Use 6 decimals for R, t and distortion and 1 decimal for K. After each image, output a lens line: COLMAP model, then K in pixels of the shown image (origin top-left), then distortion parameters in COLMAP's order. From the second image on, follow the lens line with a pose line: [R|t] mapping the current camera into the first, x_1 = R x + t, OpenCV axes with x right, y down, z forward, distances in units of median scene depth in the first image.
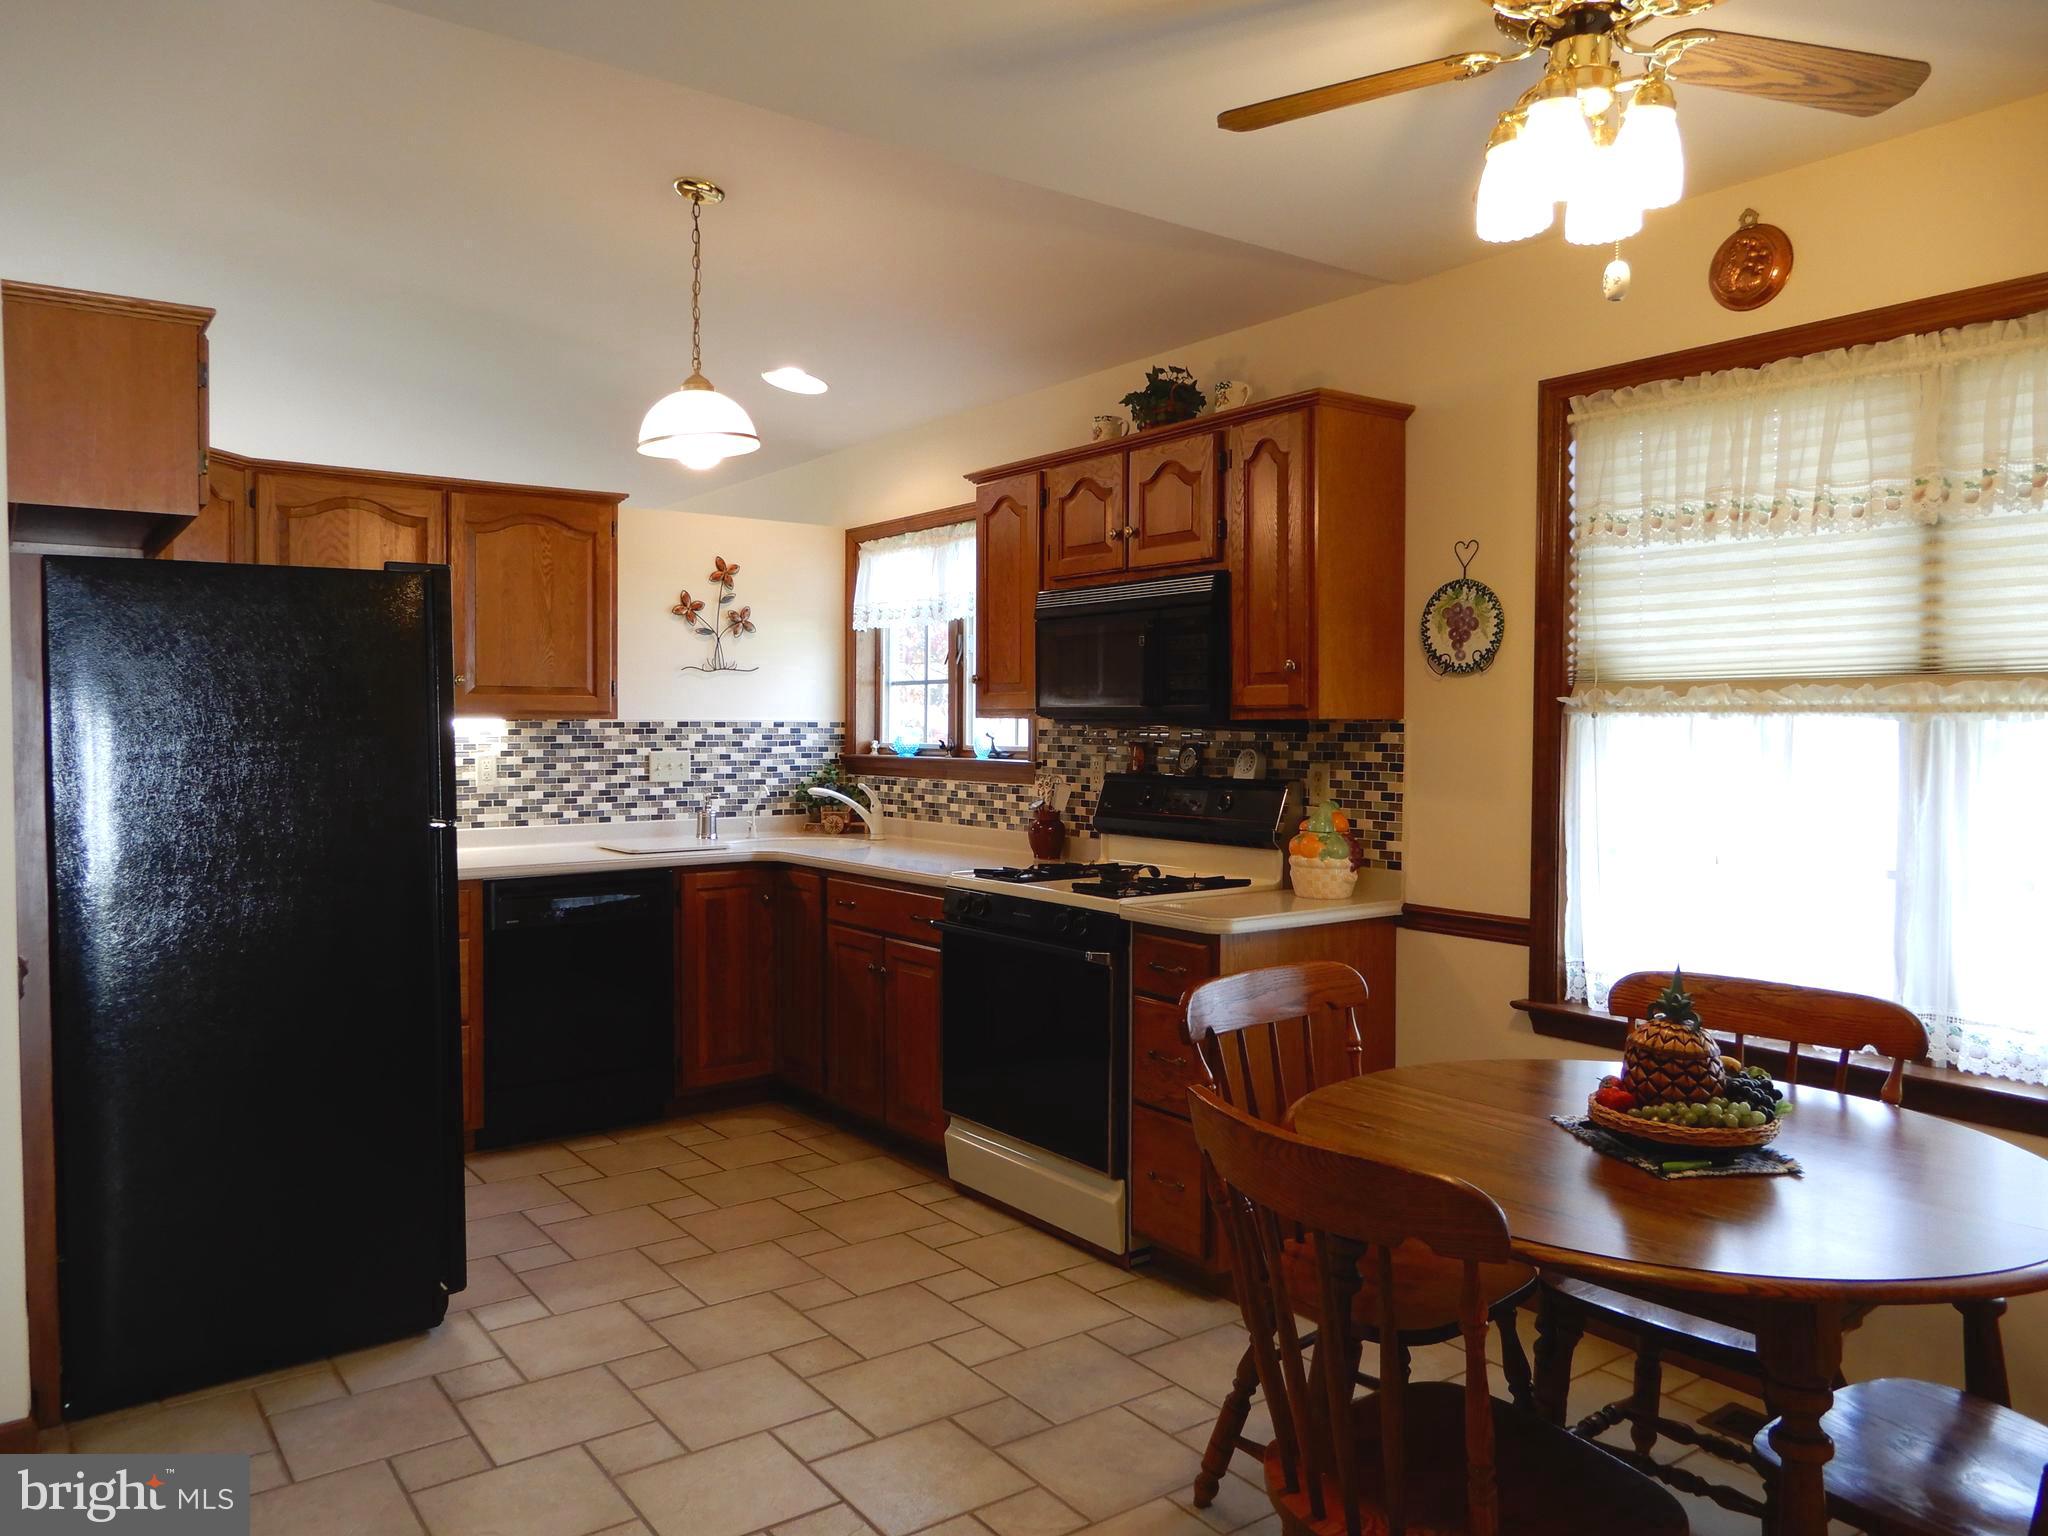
lens RADIAL K [[1455.4, 0, 1018.0], [0, 1455.4, 763.7], [0, 0, 1]] dist [0.009748, -0.001337]
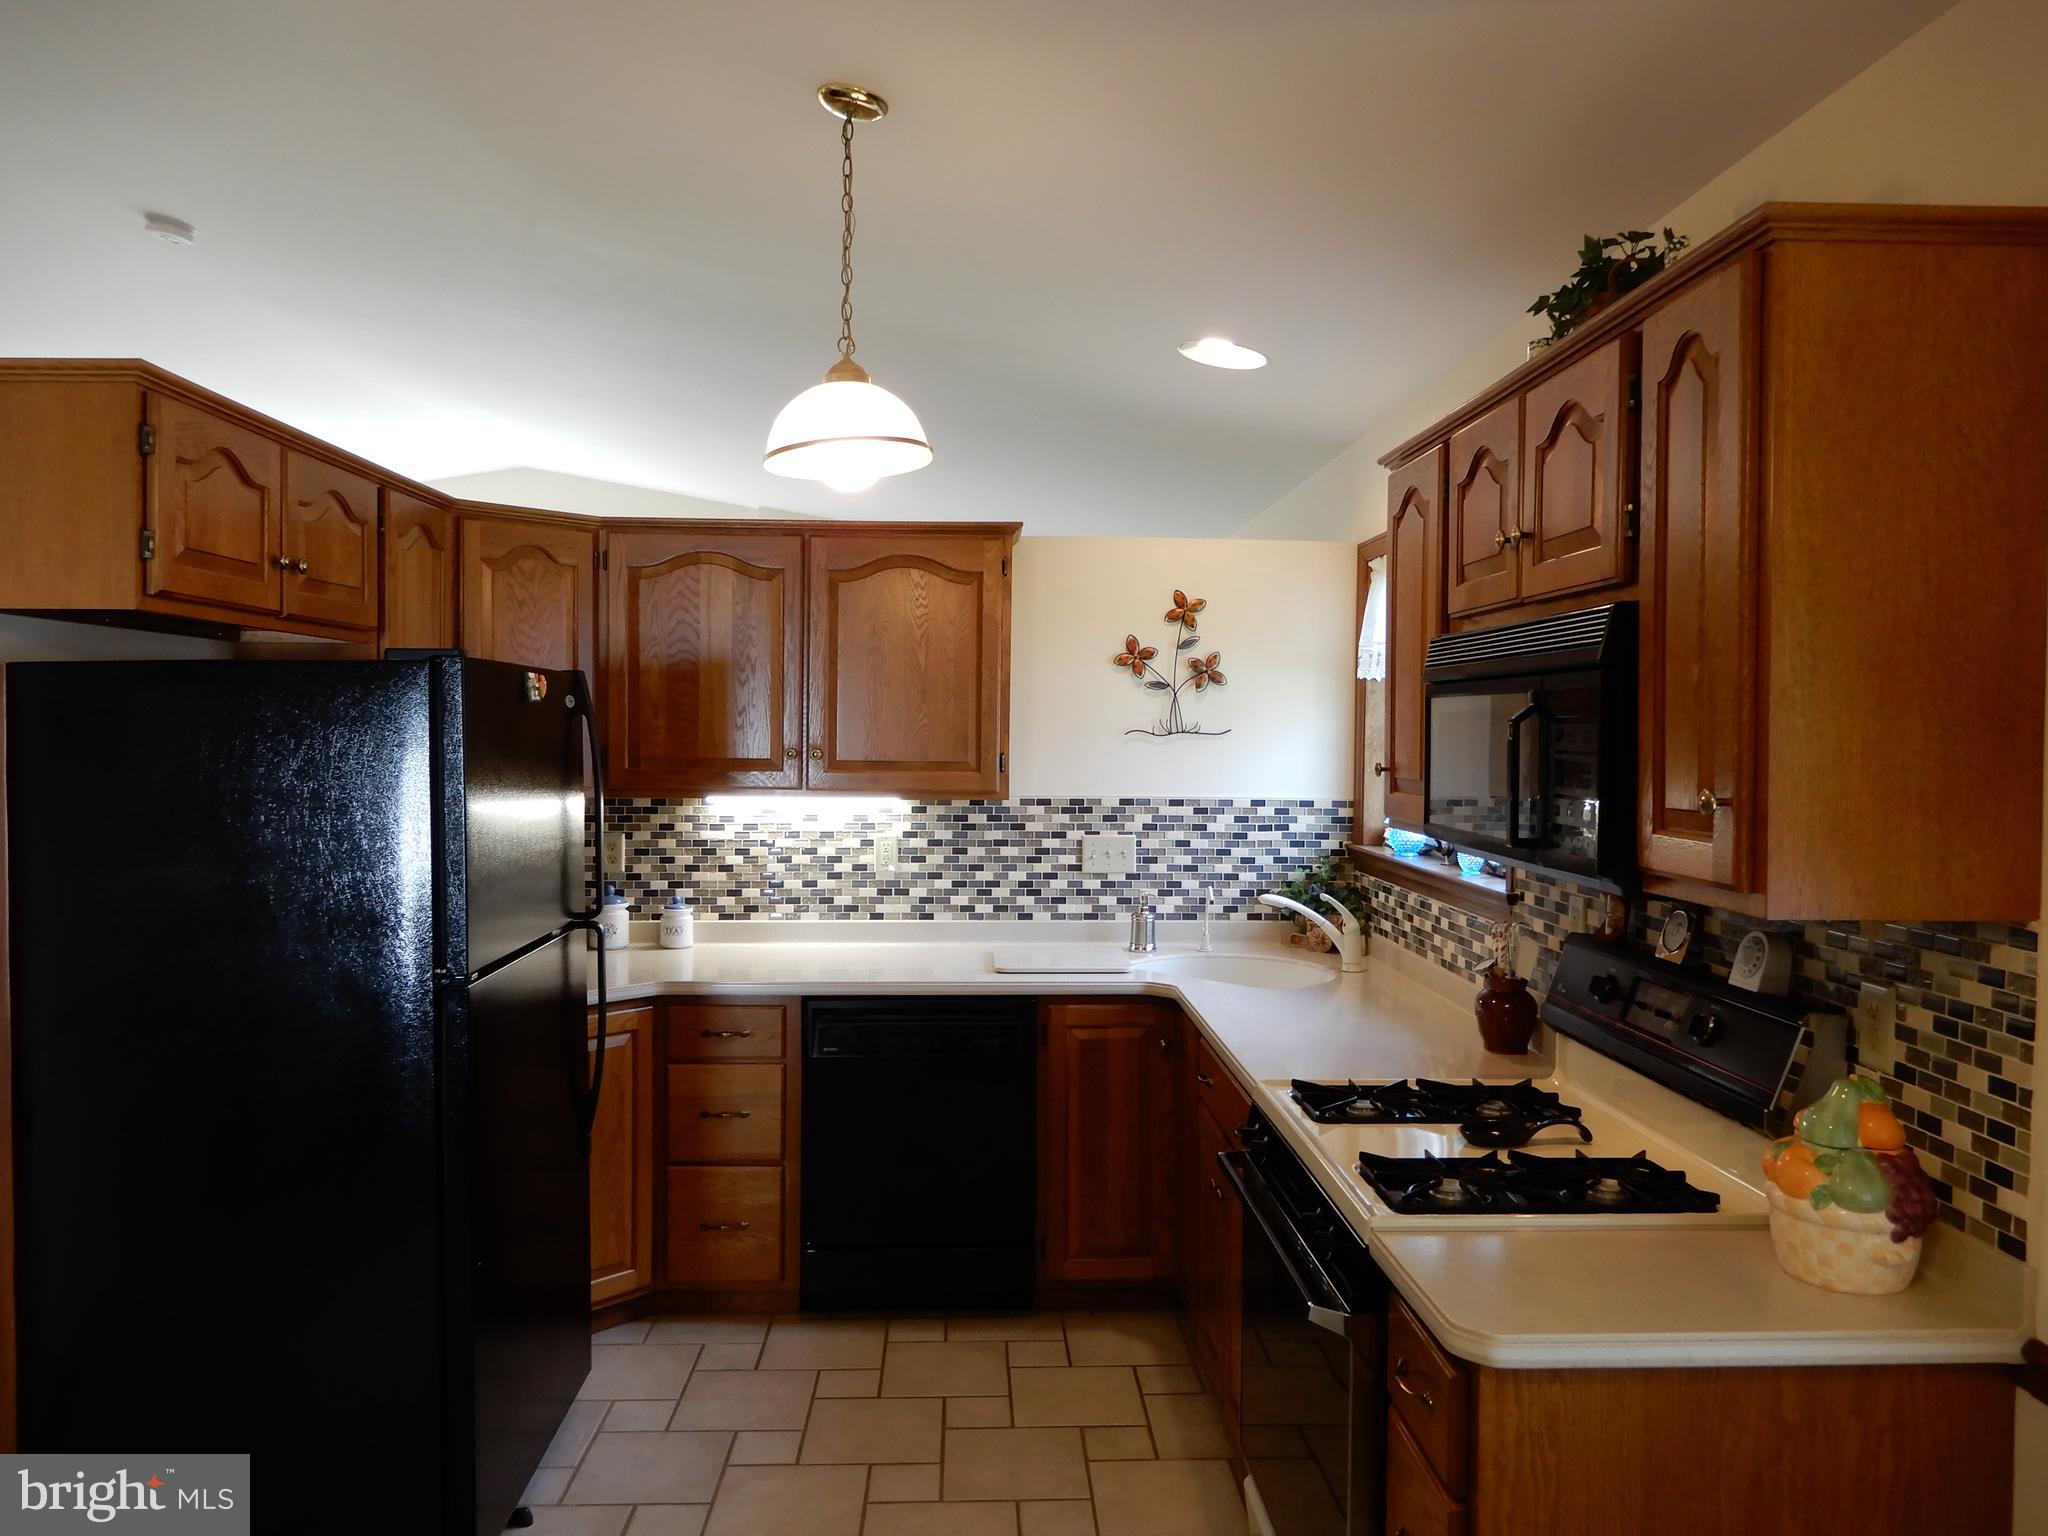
lens RADIAL K [[1455.4, 0, 1023.5], [0, 1455.4, 761.7], [0, 0, 1]] dist [0.009748, -0.001337]
pose [[0.829278, 0.019005, -0.558514, 0.180564], [-0.023038, 0.999735, -0.000187, -0.050852], [0.558362, 0.013022, 0.829495, 0.323482]]
